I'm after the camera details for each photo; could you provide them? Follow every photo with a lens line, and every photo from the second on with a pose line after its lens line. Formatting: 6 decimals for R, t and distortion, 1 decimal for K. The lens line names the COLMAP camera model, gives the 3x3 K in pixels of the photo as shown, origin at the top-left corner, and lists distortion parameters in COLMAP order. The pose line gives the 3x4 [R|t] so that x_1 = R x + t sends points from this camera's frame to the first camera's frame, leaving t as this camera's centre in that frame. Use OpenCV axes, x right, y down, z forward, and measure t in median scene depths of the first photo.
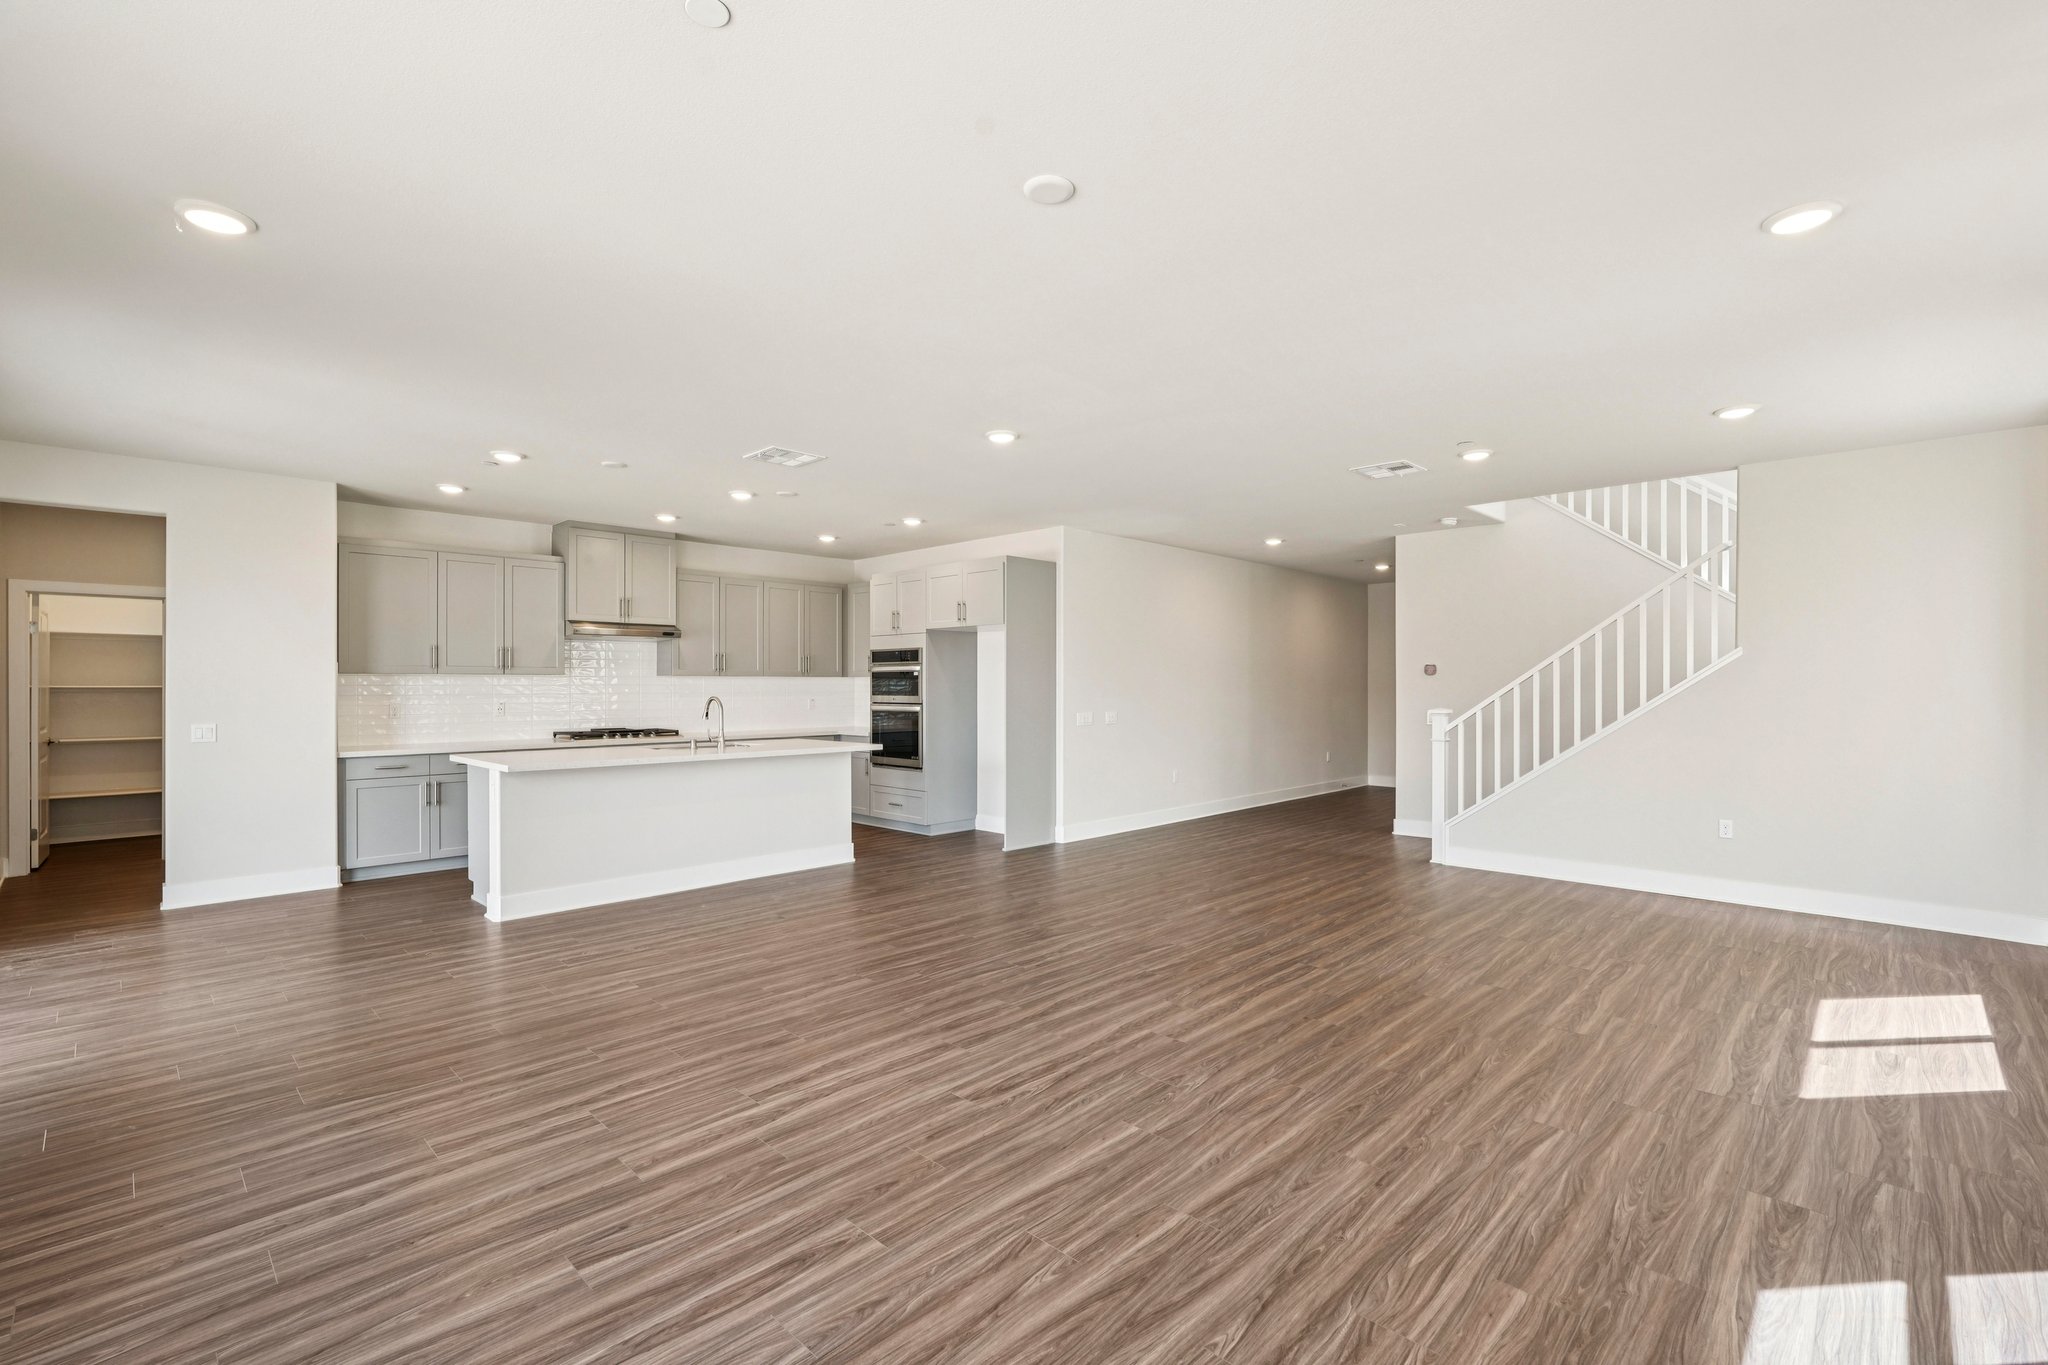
lens RADIAL K [[900.3, 0, 1034.2], [0, 900.3, 683.6], [0, 0, 1]] dist [-0.017220, 0.007211]
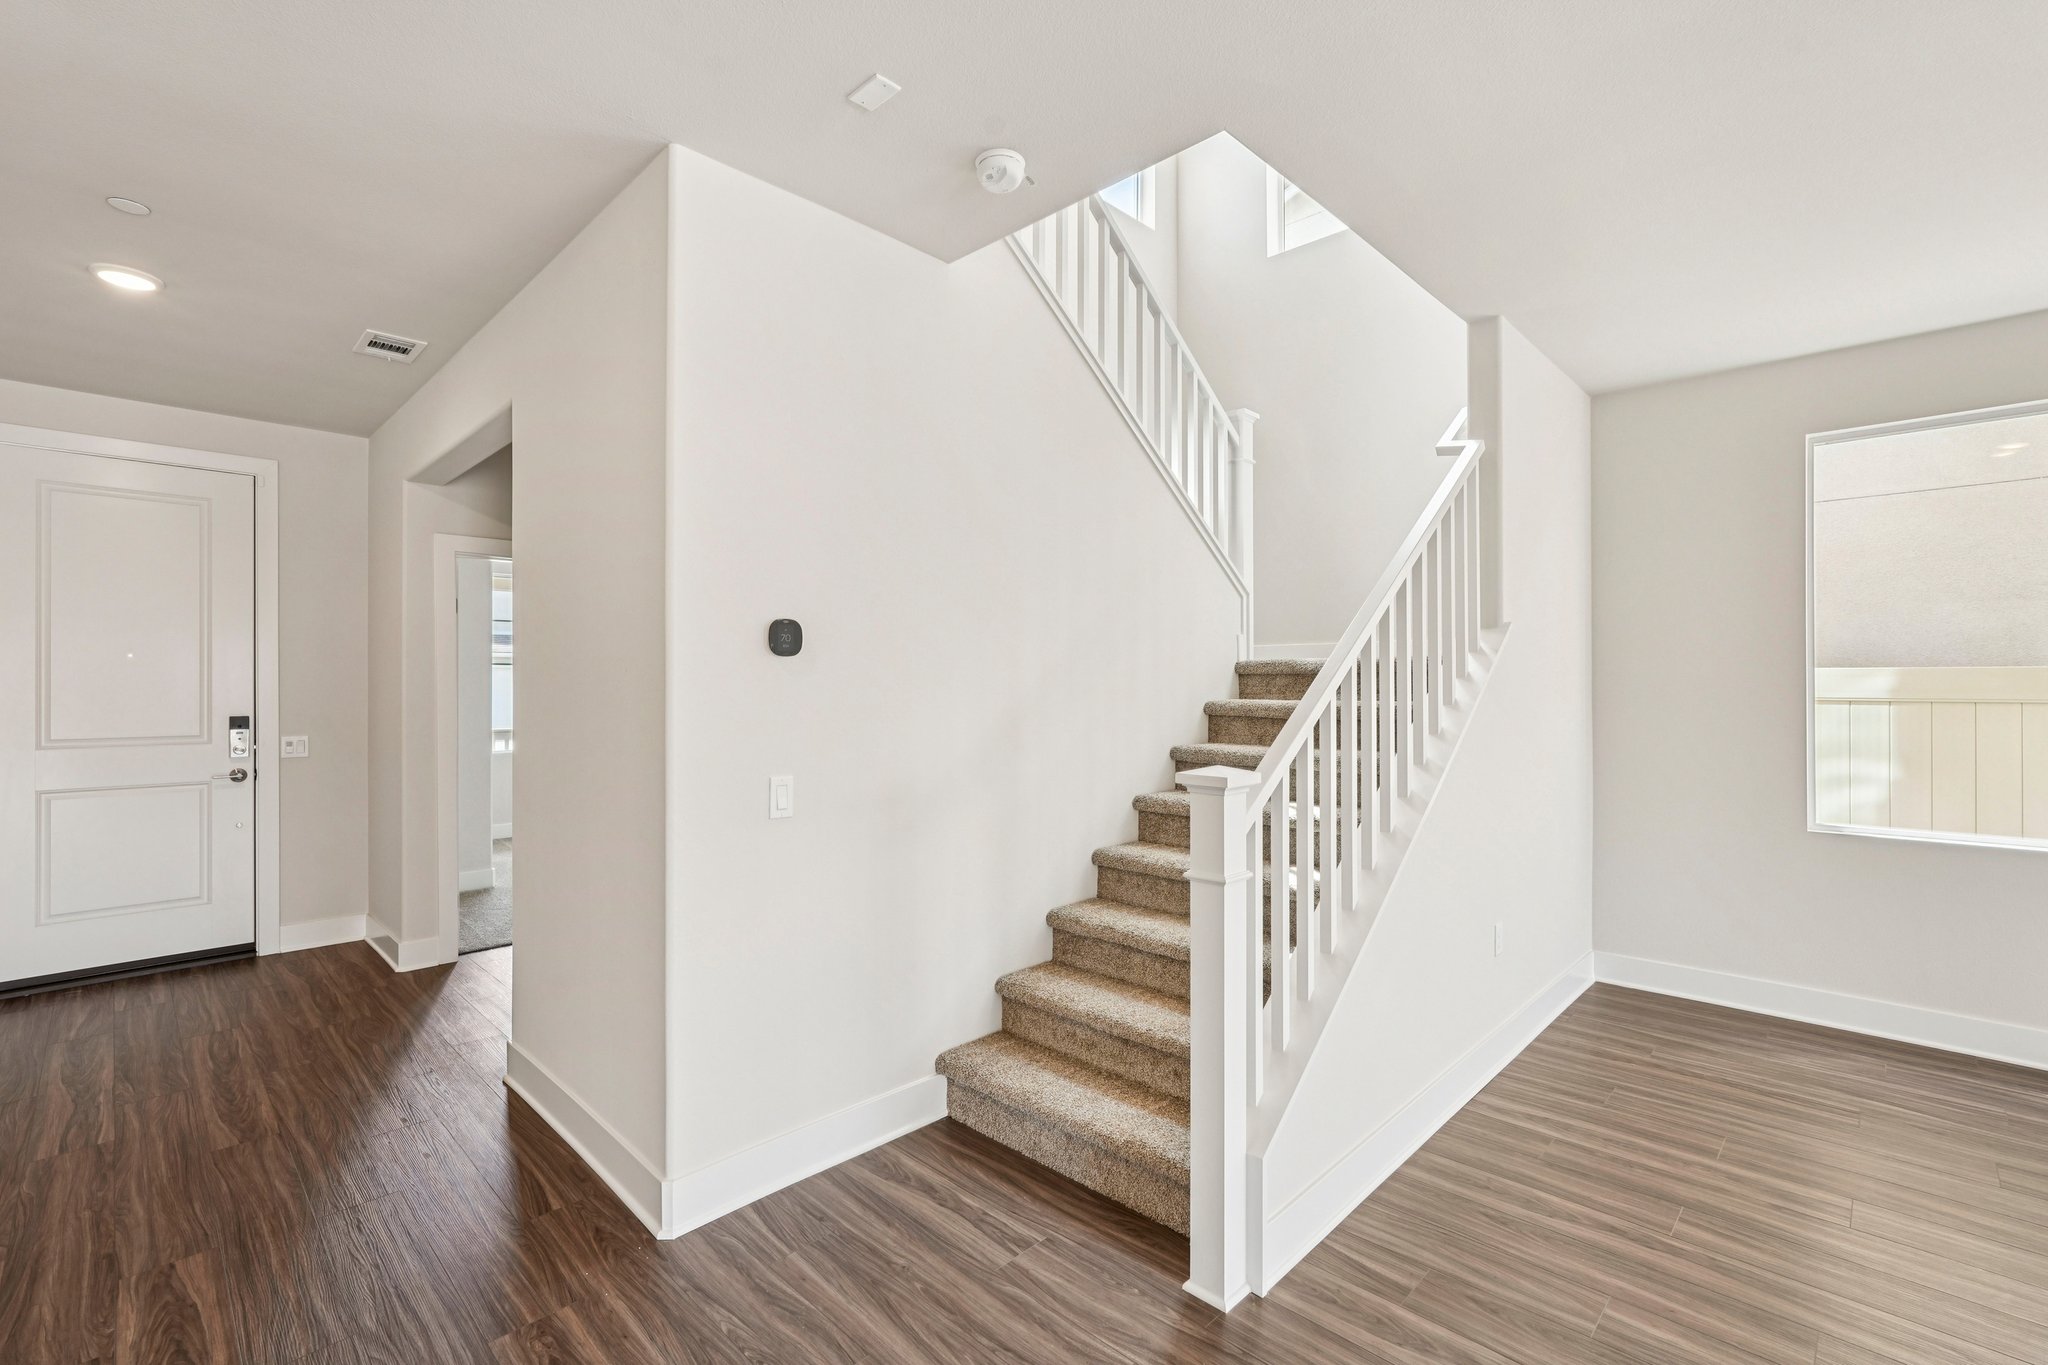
lens RADIAL K [[900.3, 0, 1006.6], [0, 900.3, 696.9], [0, 0, 1]] dist [-0.017220, 0.007211]
pose [[0.024263, -0.010576, 0.999650, 0.180311], [-0.002539, 0.999940, 0.010641, 0.001369], [-0.999702, -0.002796, 0.024235, 1.199572]]
